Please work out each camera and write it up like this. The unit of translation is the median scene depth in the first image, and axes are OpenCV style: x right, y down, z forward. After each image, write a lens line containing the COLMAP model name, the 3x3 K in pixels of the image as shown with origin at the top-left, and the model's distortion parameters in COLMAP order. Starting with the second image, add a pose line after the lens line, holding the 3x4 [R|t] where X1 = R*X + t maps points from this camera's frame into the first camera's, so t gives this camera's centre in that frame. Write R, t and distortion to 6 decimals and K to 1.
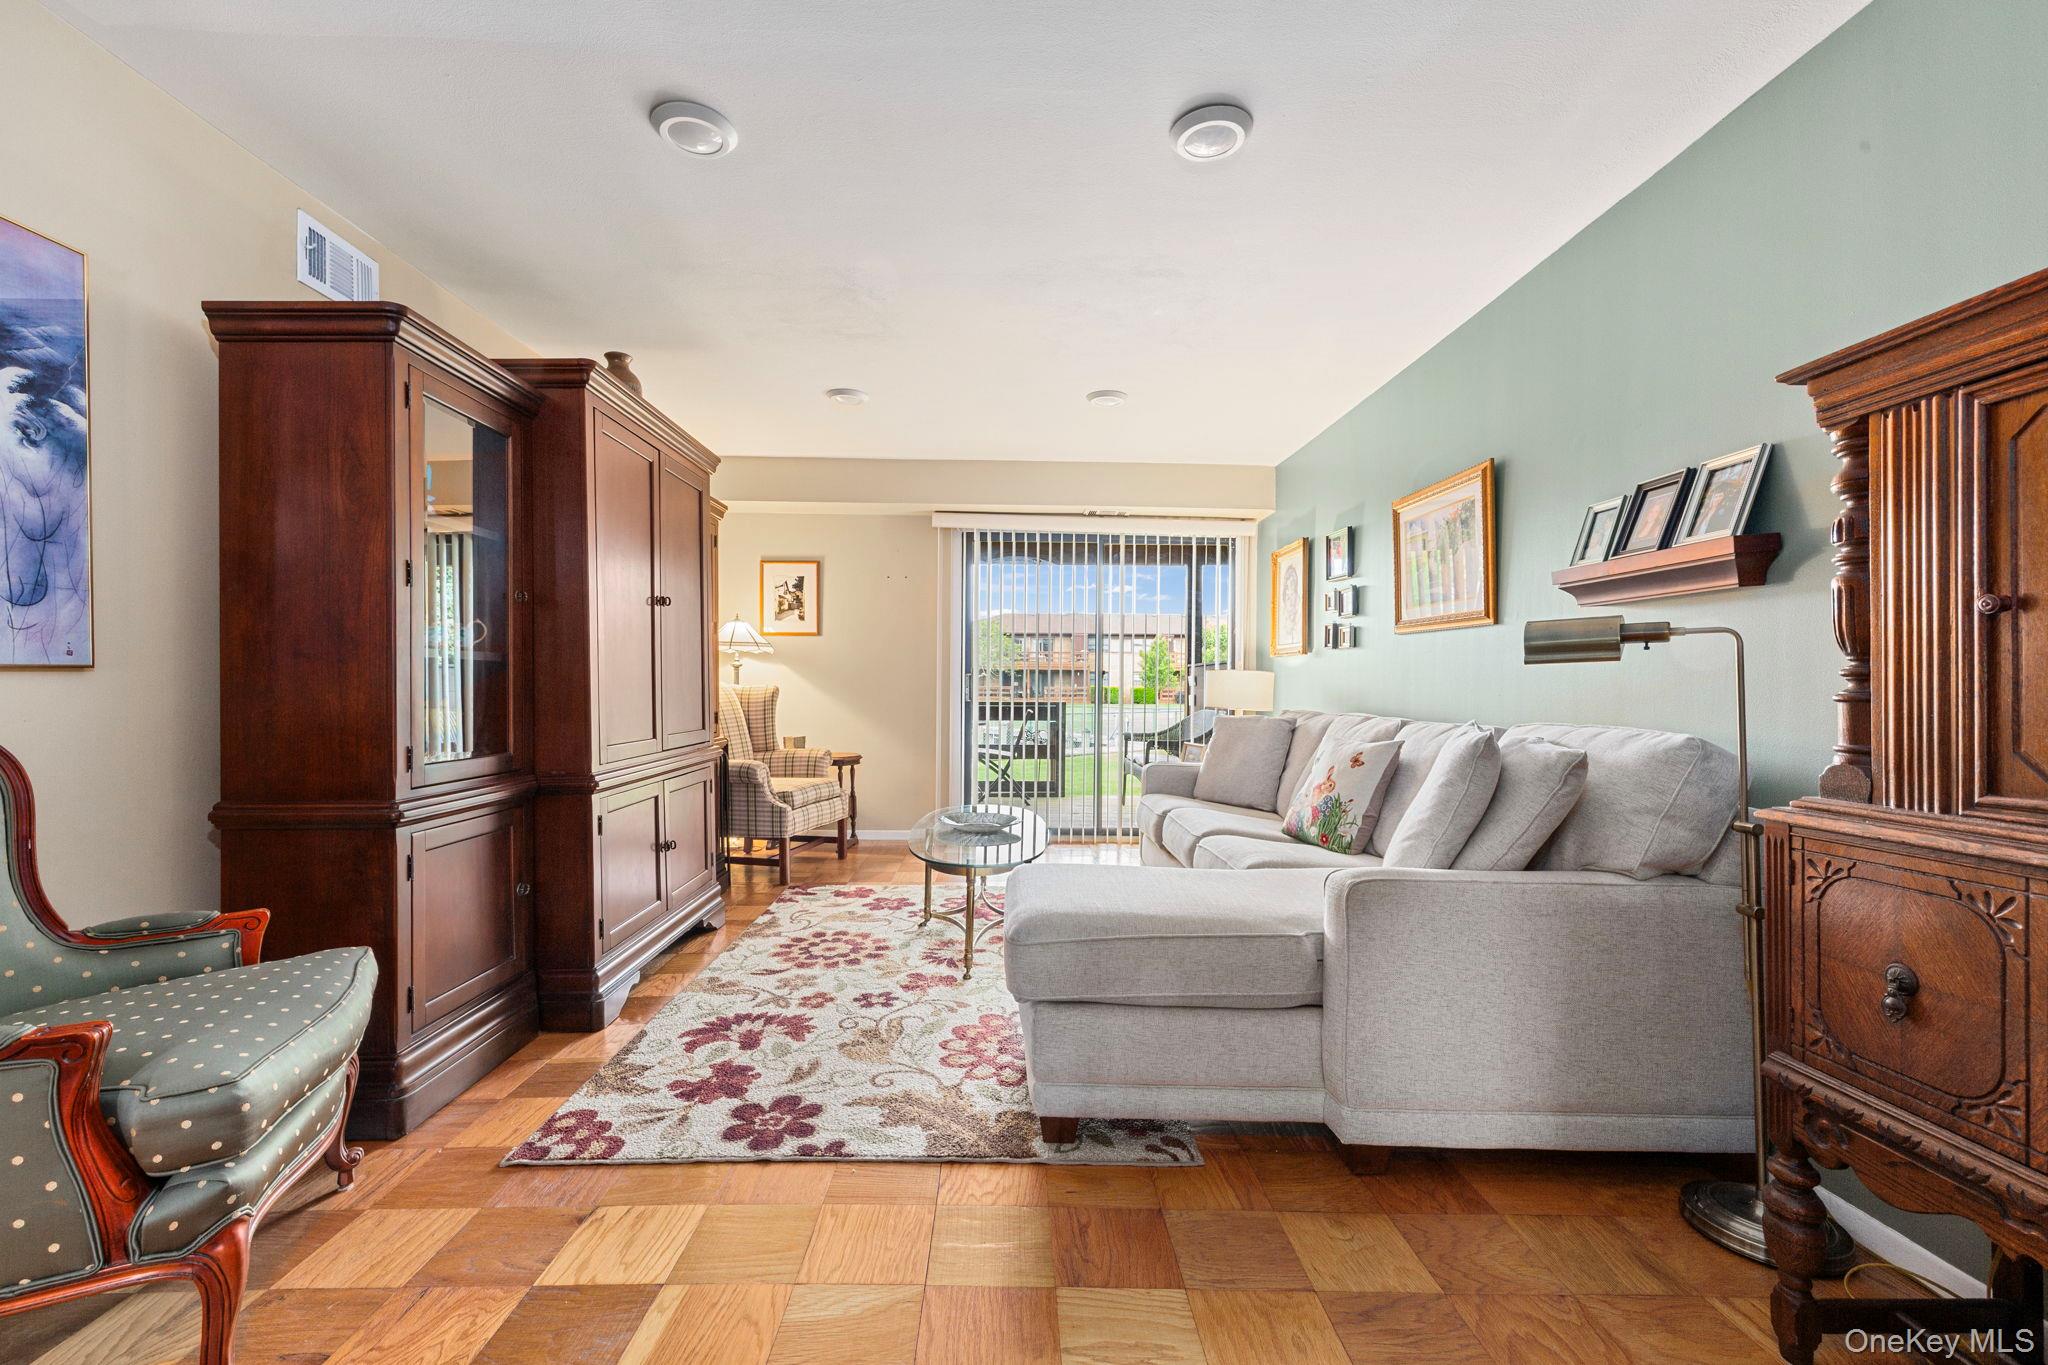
lens RADIAL K [[854.3, 0, 1021.3], [0, 854.3, 683.3], [0, 0, 1]] dist [0.003615, -0.000174]
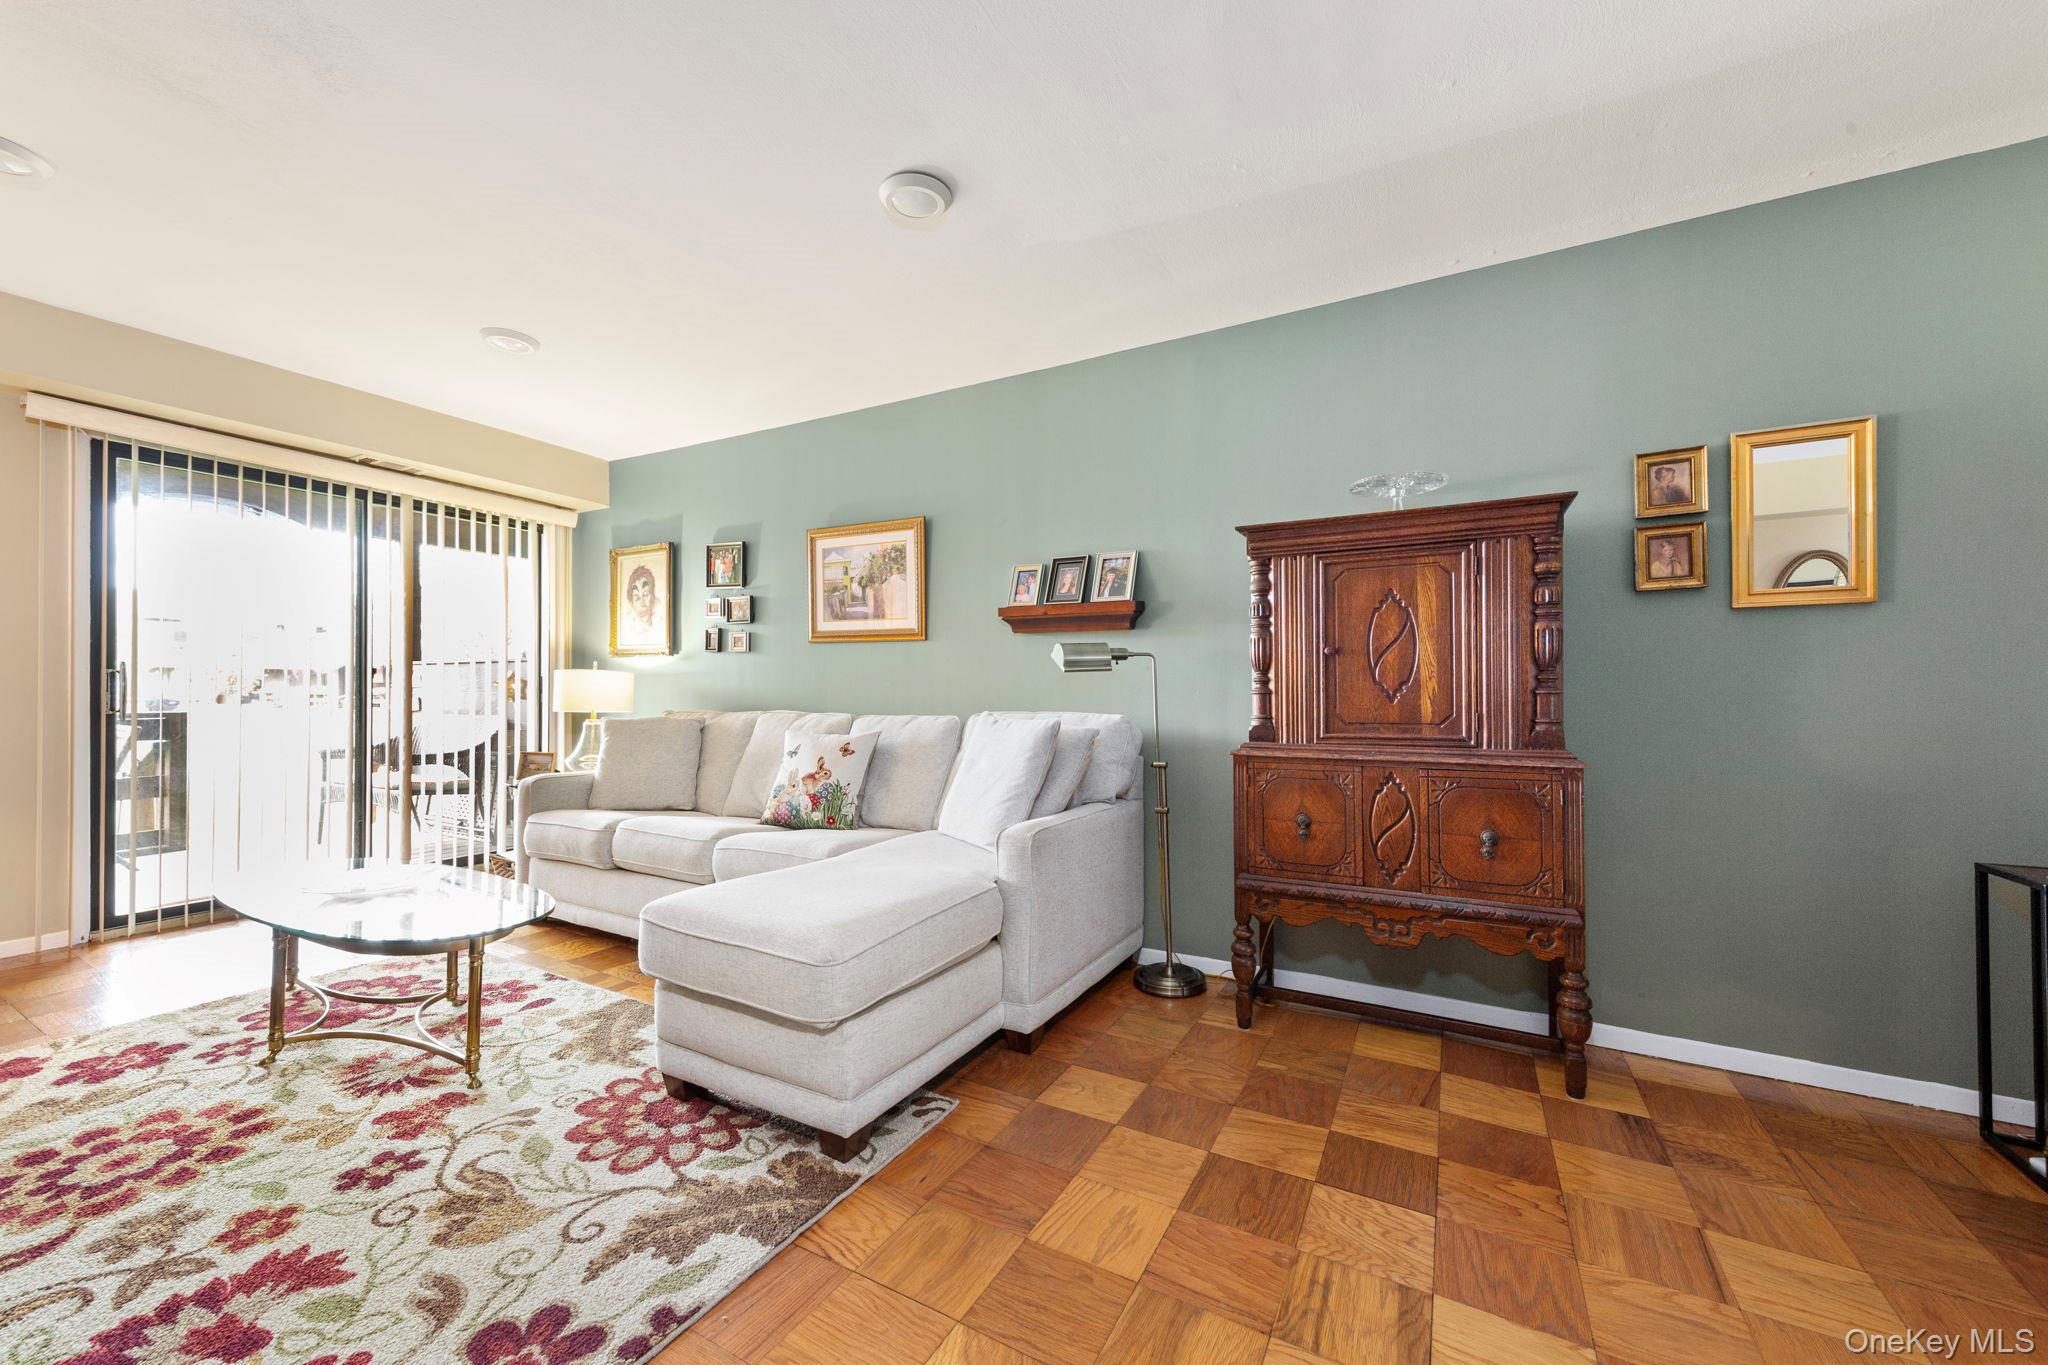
lens RADIAL K [[780.4, 0, 1024.2], [0, 780.4, 684.7], [0, 0, 1]] dist [0.004150, 0.000015]
pose [[0.489200, -0.001807, 0.872170, -0.466344], [-0.000370, 0.999997, 0.002279, -0.002598], [-0.872172, -0.001437, 0.489198, 0.287834]]
